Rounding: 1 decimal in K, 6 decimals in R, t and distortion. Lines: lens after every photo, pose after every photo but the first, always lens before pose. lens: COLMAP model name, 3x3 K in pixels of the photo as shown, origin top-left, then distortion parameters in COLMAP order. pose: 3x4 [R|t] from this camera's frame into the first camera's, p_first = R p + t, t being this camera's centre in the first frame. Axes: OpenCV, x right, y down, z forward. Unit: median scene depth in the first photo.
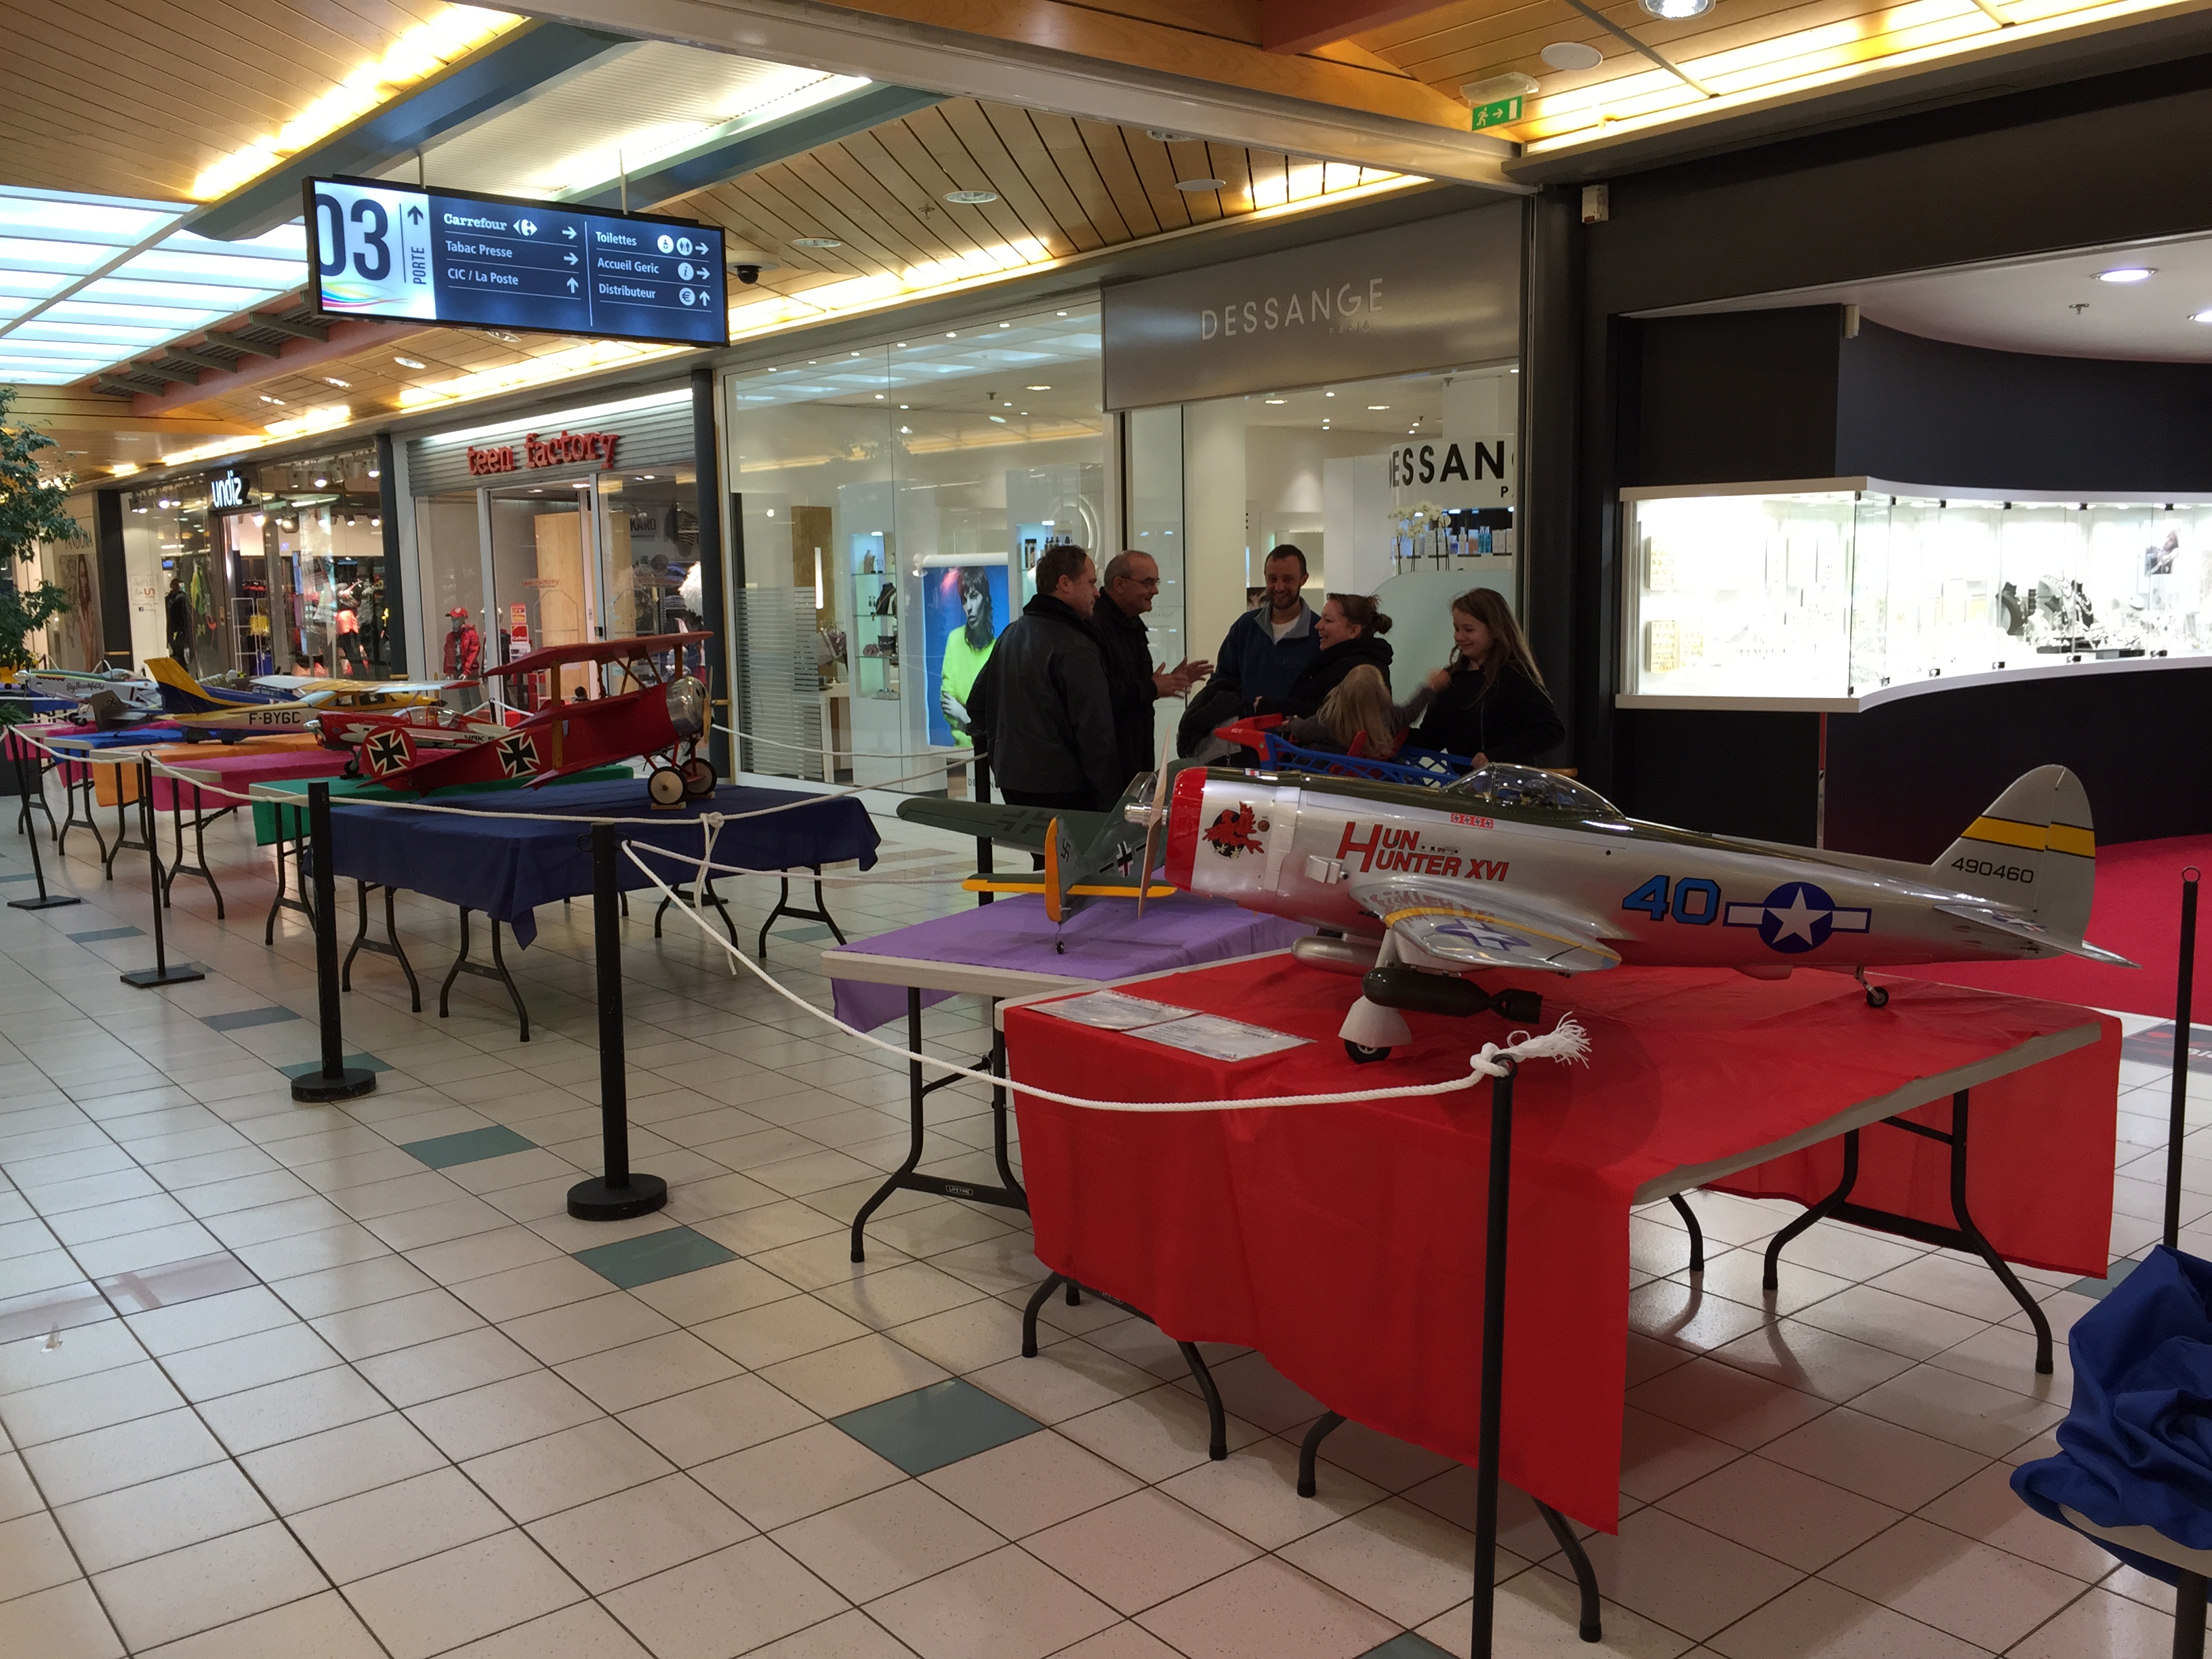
lens RADIAL K [[1890.3, 0, 1106.0], [0, 1890.3, 829.5], [0, 0, 1]] dist [0.047414, -0.016896]
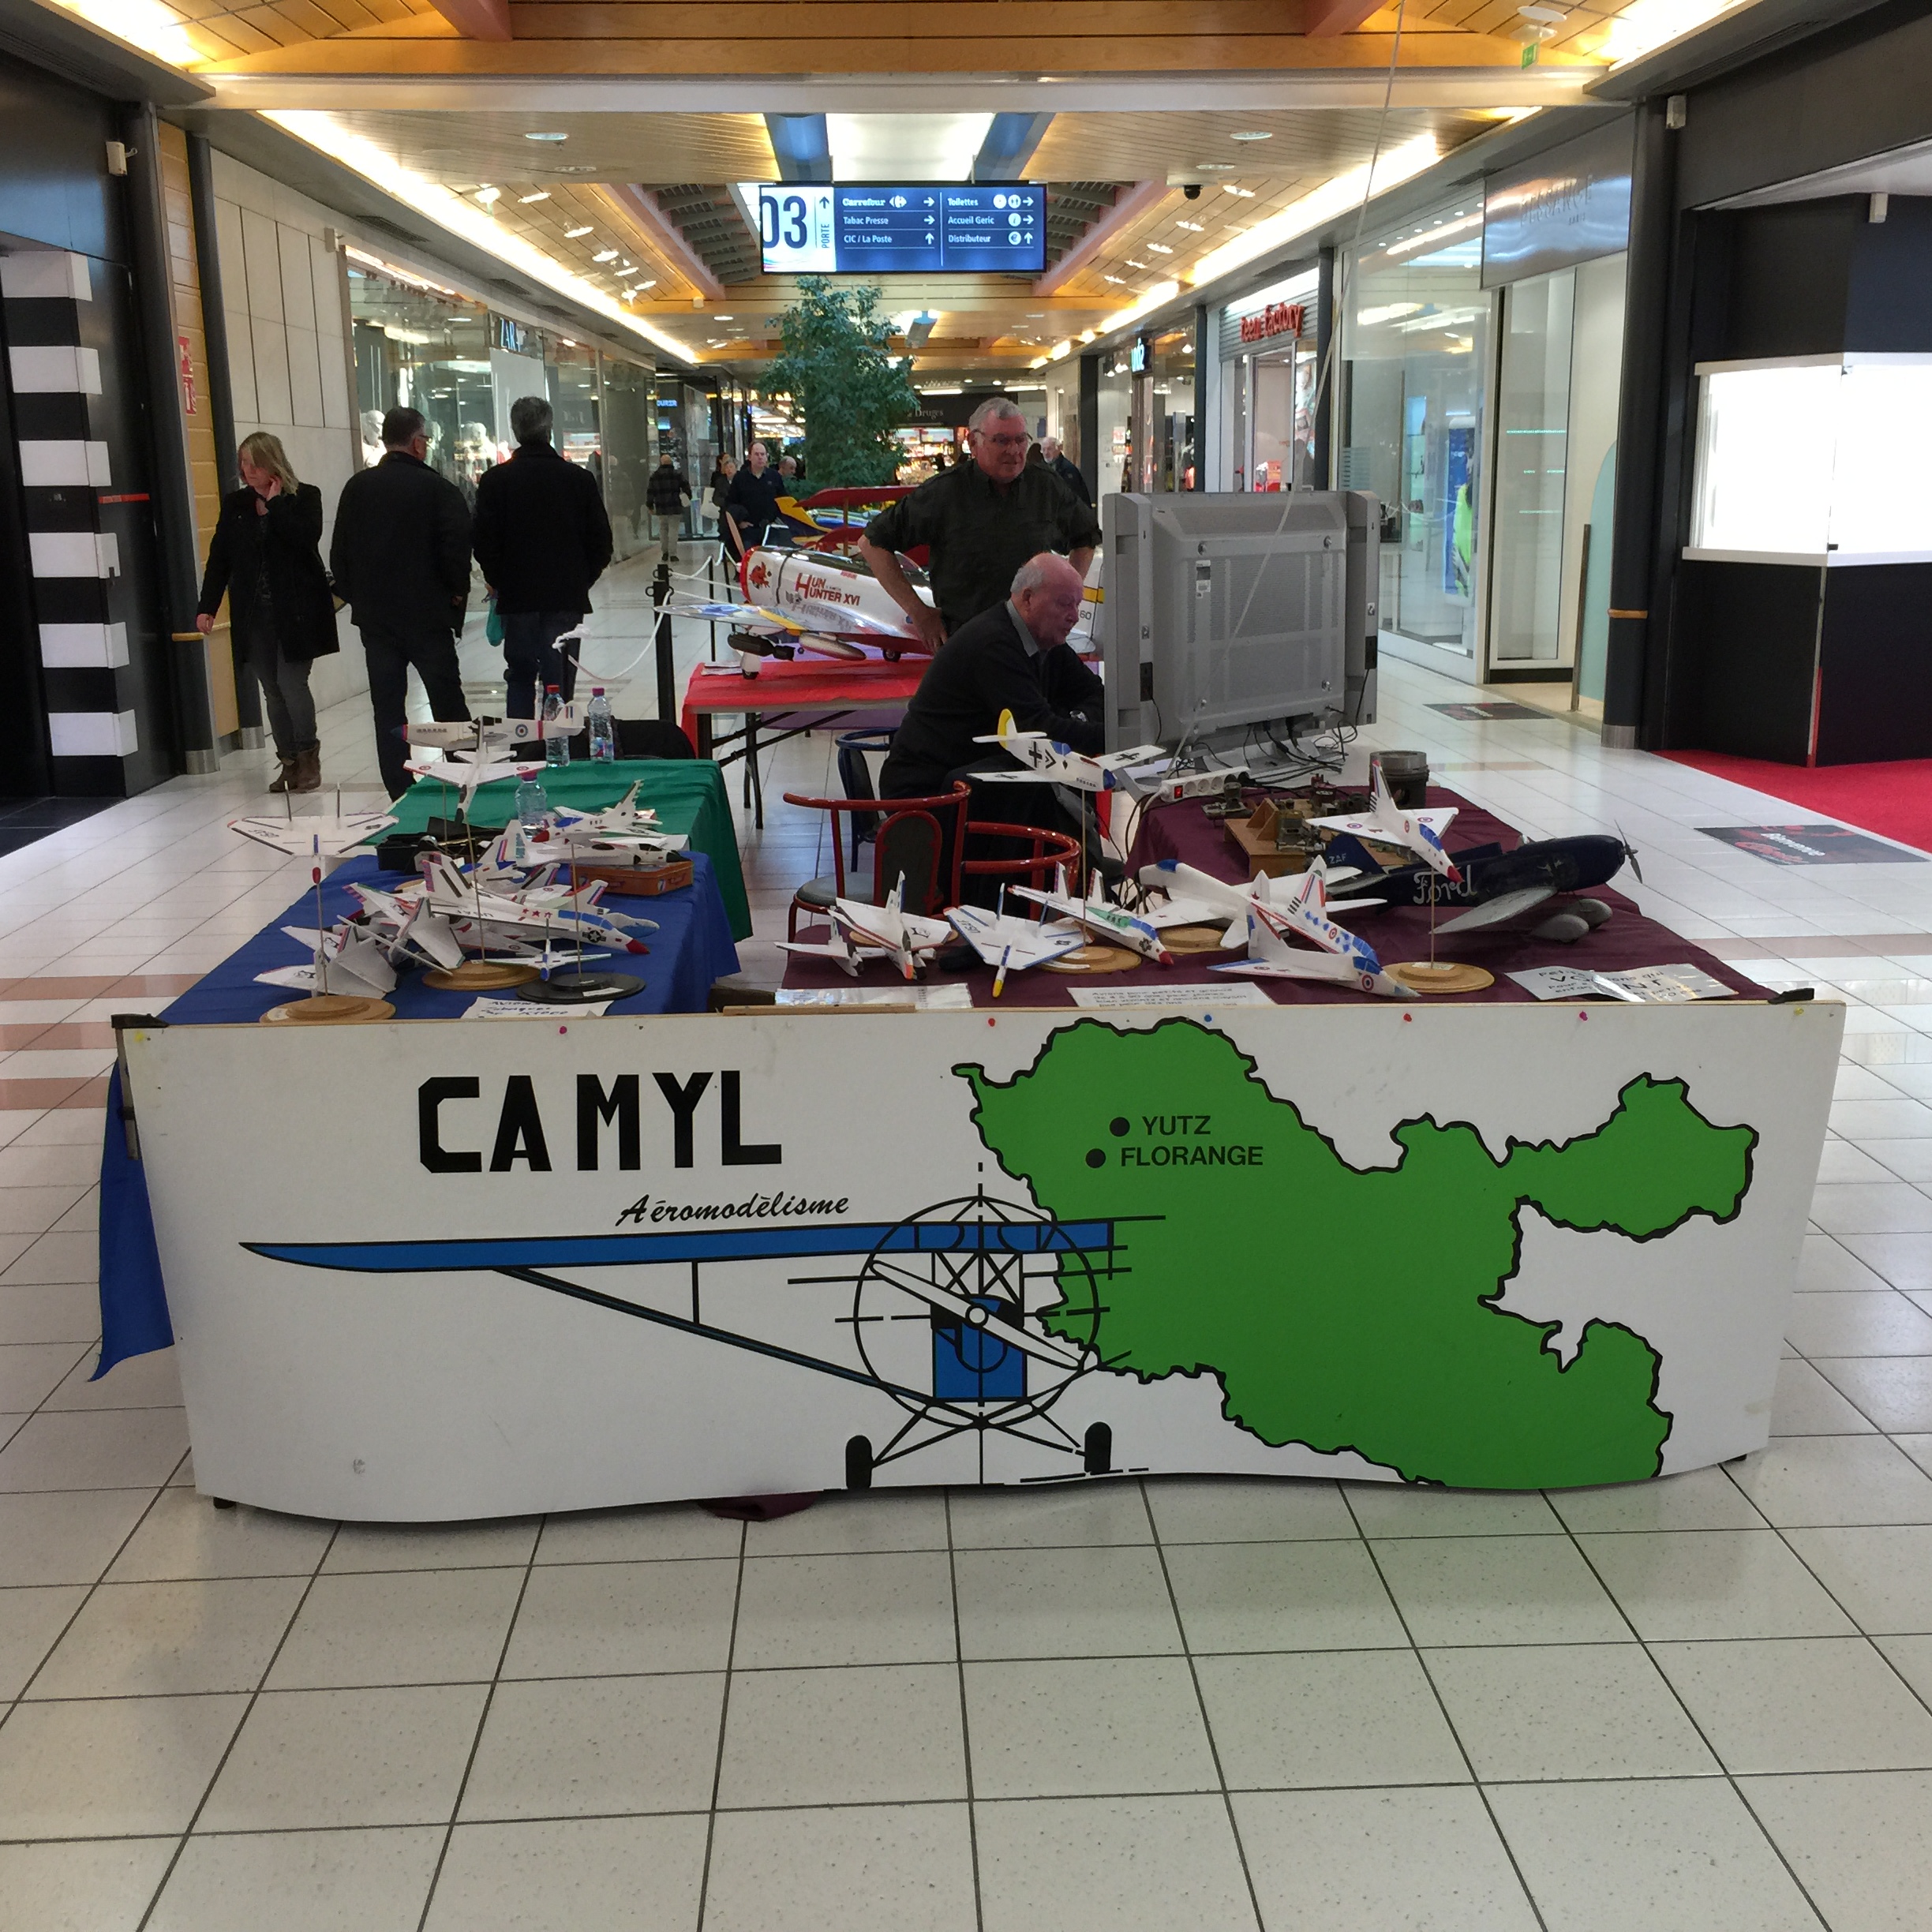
lens RADIAL K [[2255.0, 0, 948.2], [0, 2255.0, 963.7], [0, 0, 1]] dist [0.068269, -0.092707]
pose [[0.802771, 0.136828, -0.580376, 0.801748], [-0.078478, 0.989094, 0.124636, 0.044743], [0.591101, -0.054507, 0.804754, -0.411760]]
